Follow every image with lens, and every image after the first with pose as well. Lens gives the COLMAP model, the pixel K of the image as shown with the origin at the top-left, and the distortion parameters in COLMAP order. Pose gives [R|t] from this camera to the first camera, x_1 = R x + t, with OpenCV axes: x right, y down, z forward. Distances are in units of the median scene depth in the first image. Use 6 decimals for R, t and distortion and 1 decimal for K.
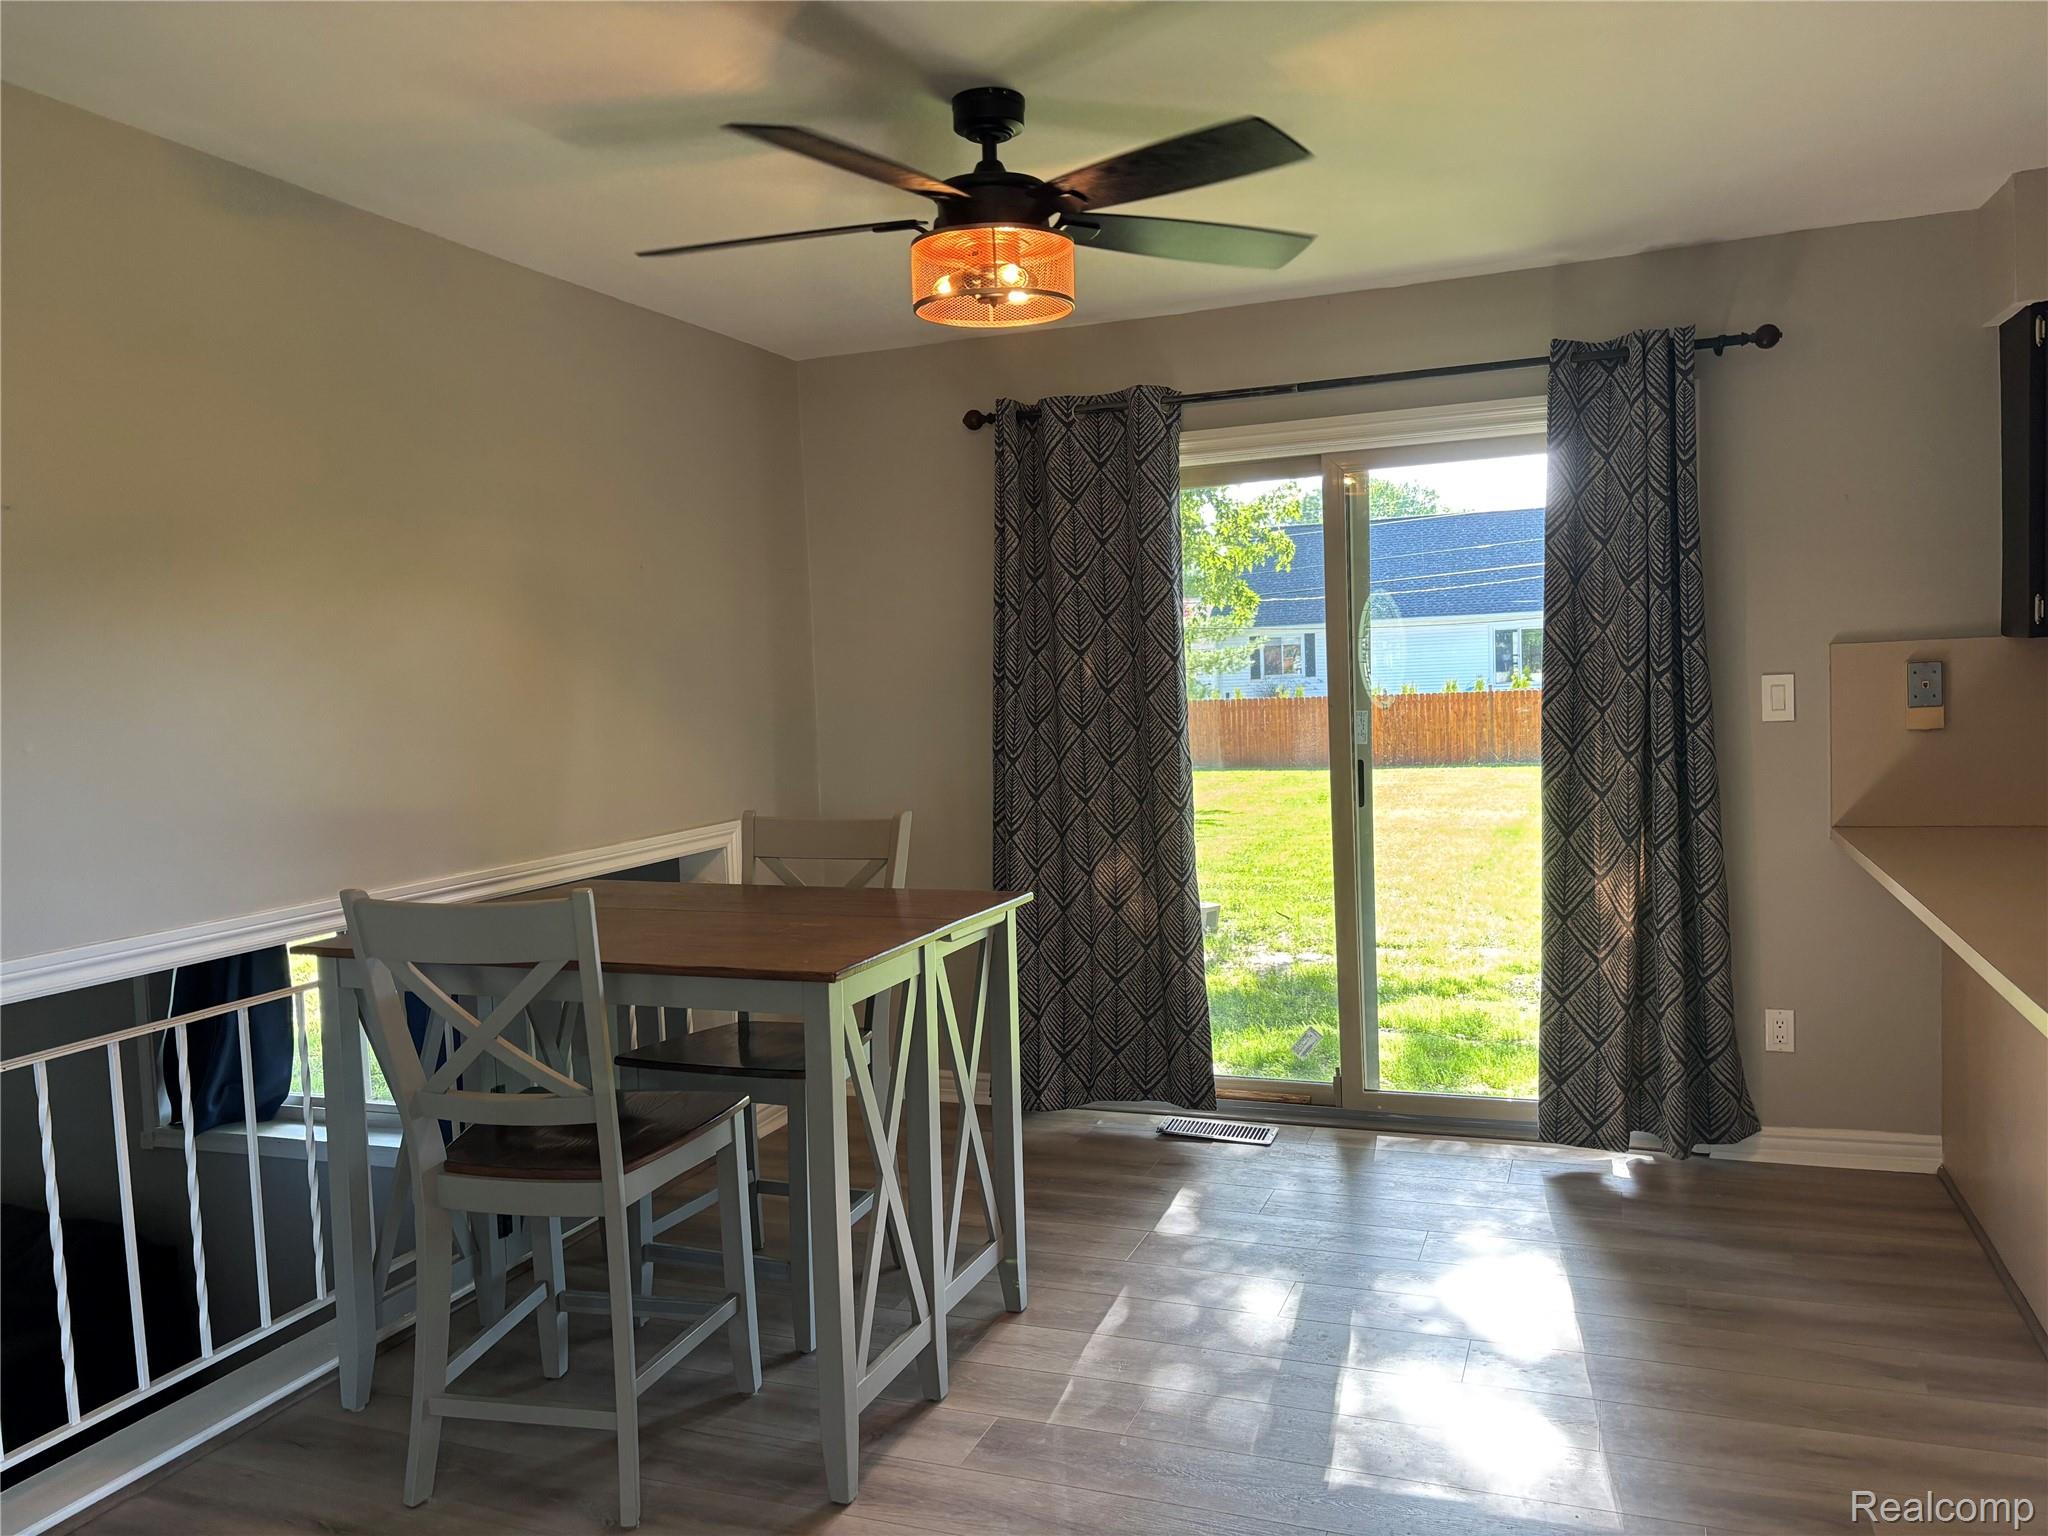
lens RADIAL K [[1536.6, 0, 986.8], [0, 1536.6, 777.5], [0, 0, 1]] dist [0.056012, -0.062470]
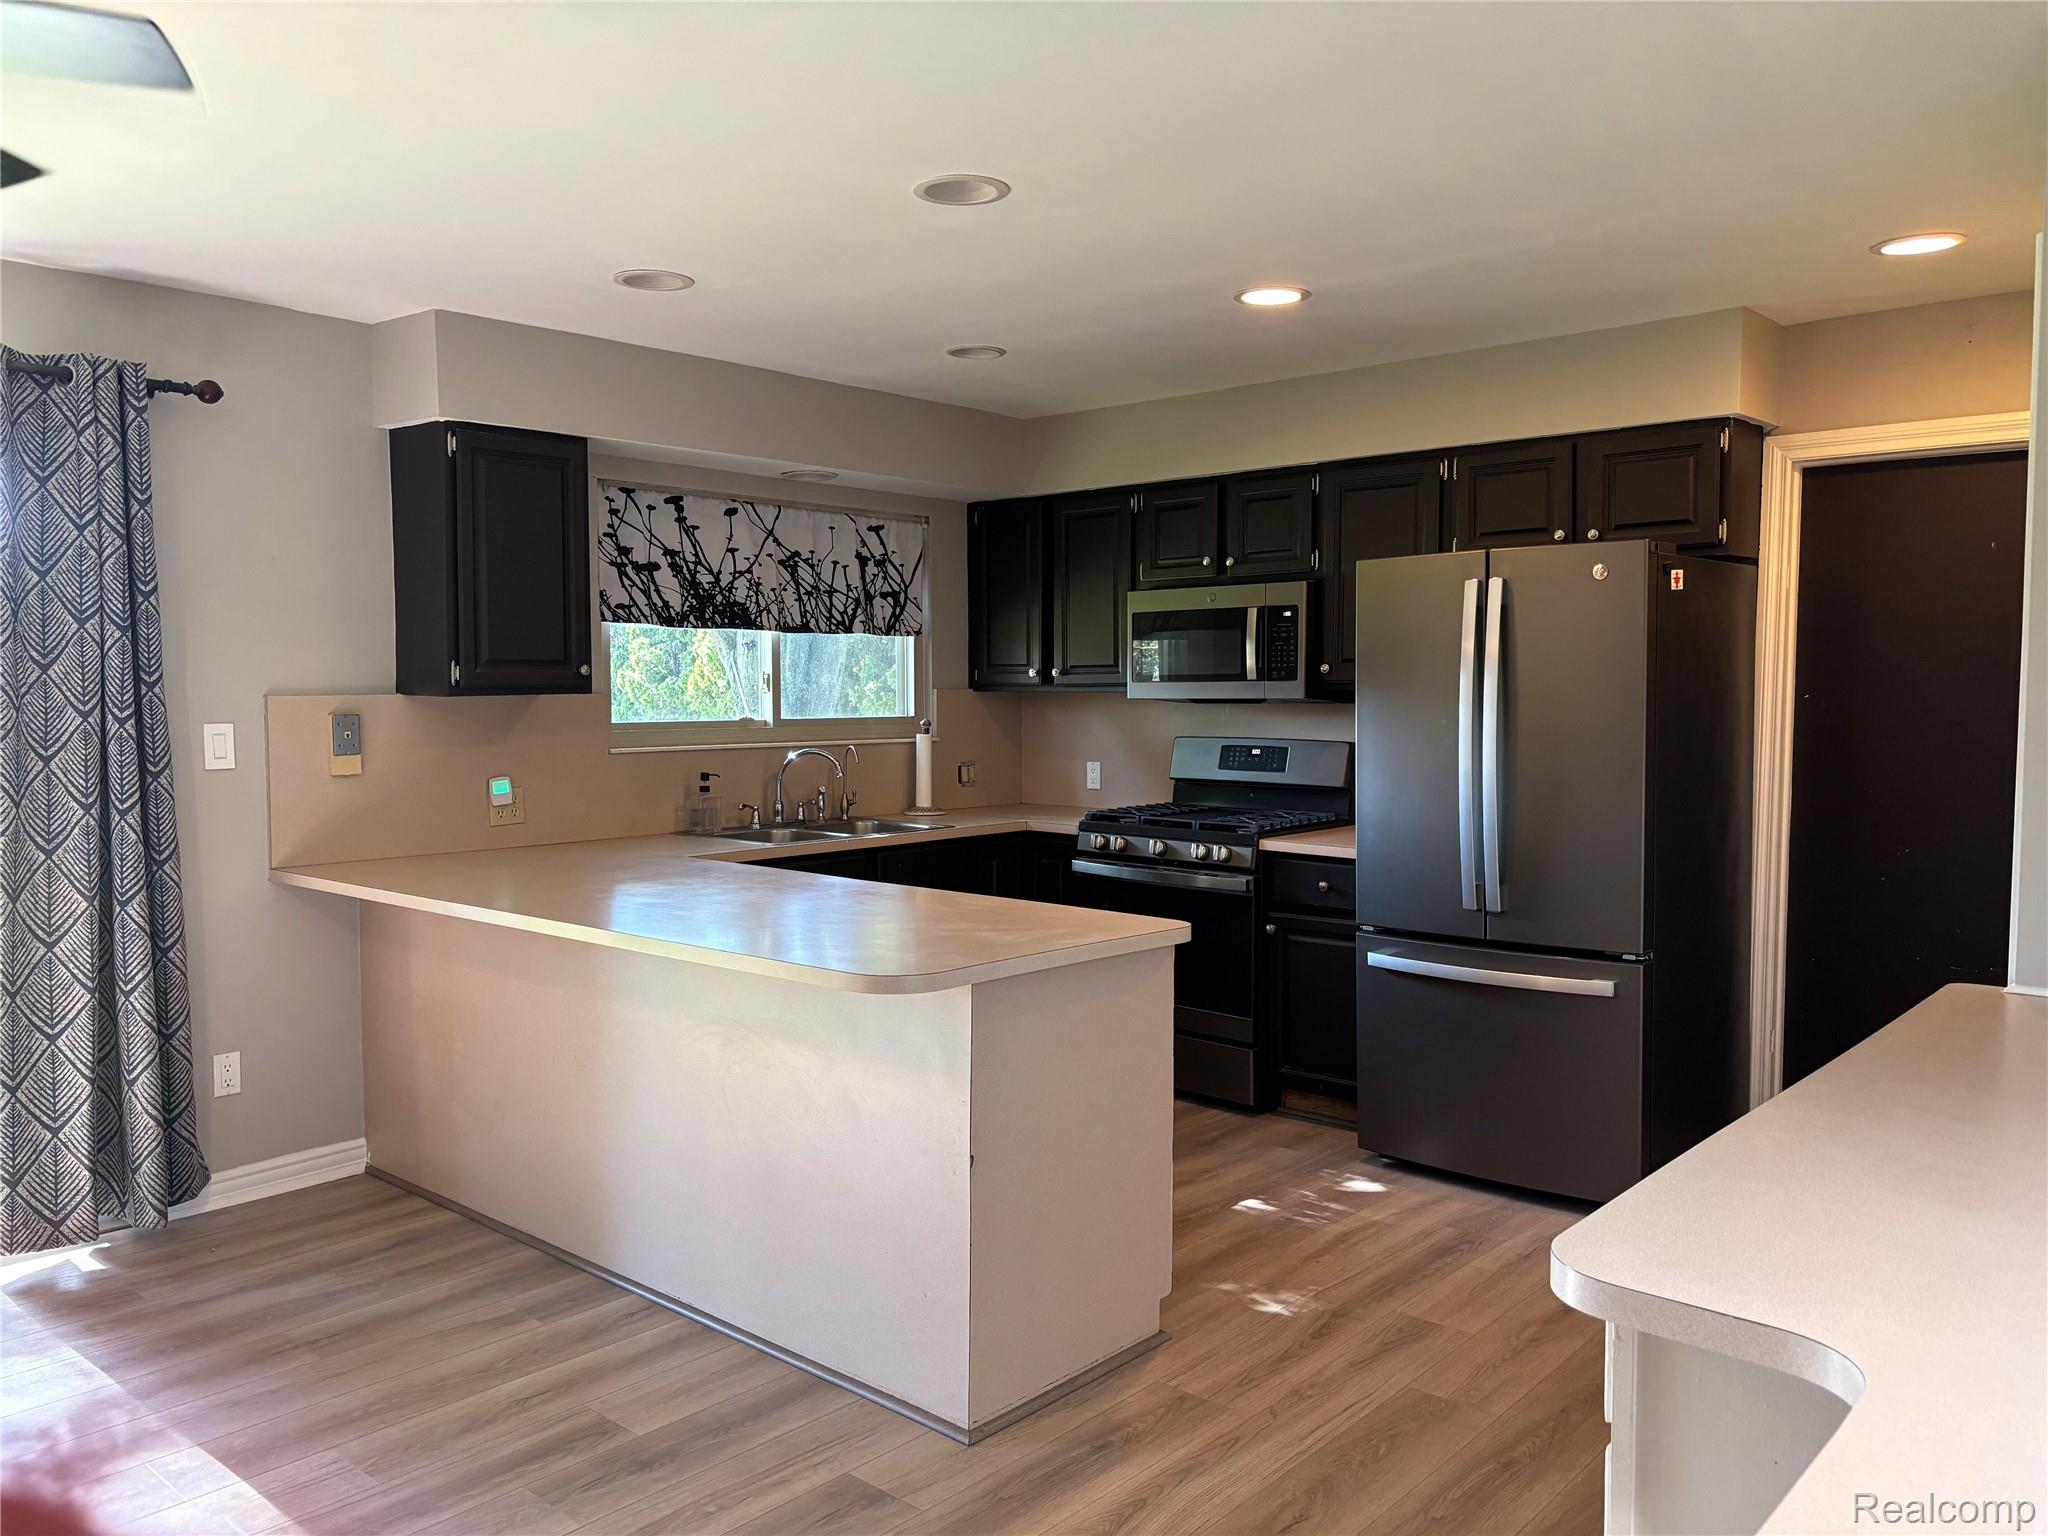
lens RADIAL K [[1557.8, 0, 1029.4], [0, 1557.8, 769.7], [0, 0, 1]] dist [0.021758, -0.017384]
pose [[0.336058, -0.008827, 0.941800, -0.272644], [0.052088, 0.998600, -0.009227, 0.001079], [-0.940400, 0.052157, 0.336048, 0.153854]]
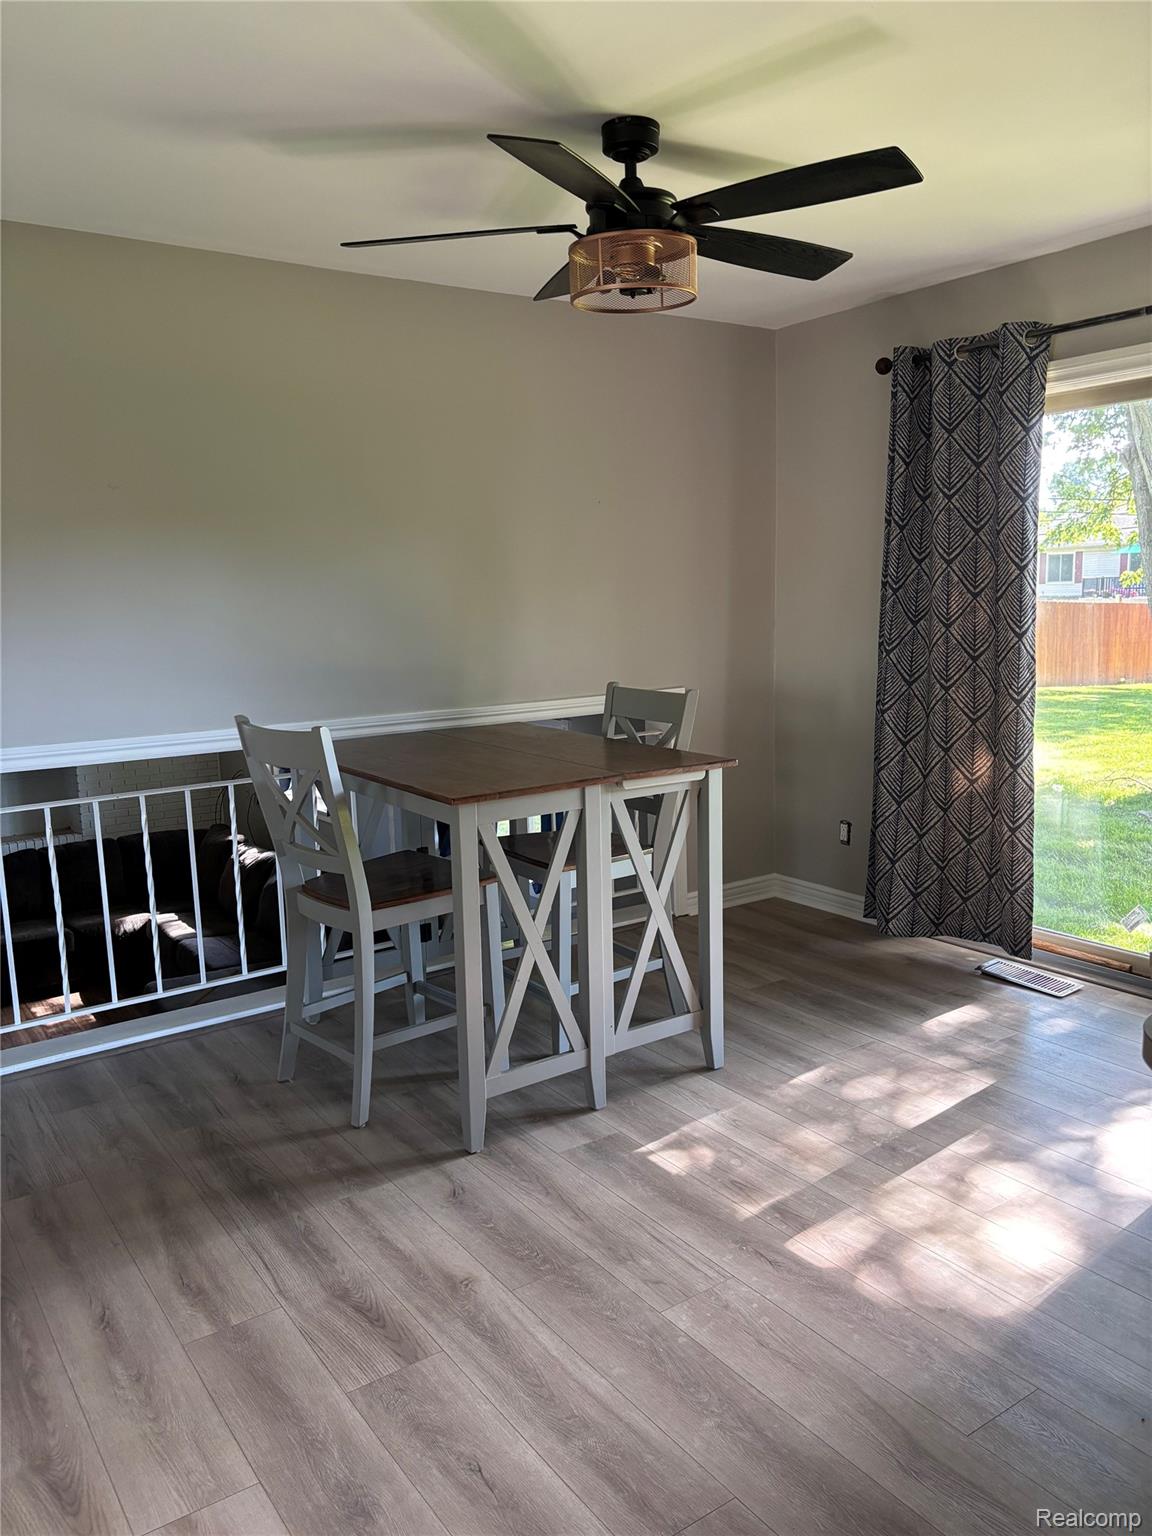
lens RADIAL K [[1138.0, 0, 530.9], [0, 1138.0, 776.9], [0, 0, 1]] dist [-0.028794, 0.003278]
pose [[0.822182, 0.102642, -0.559895, 0.337587], [-0.035384, 0.990922, 0.129700, -0.021932], [0.568124, -0.086825, 0.818350, 0.108314]]
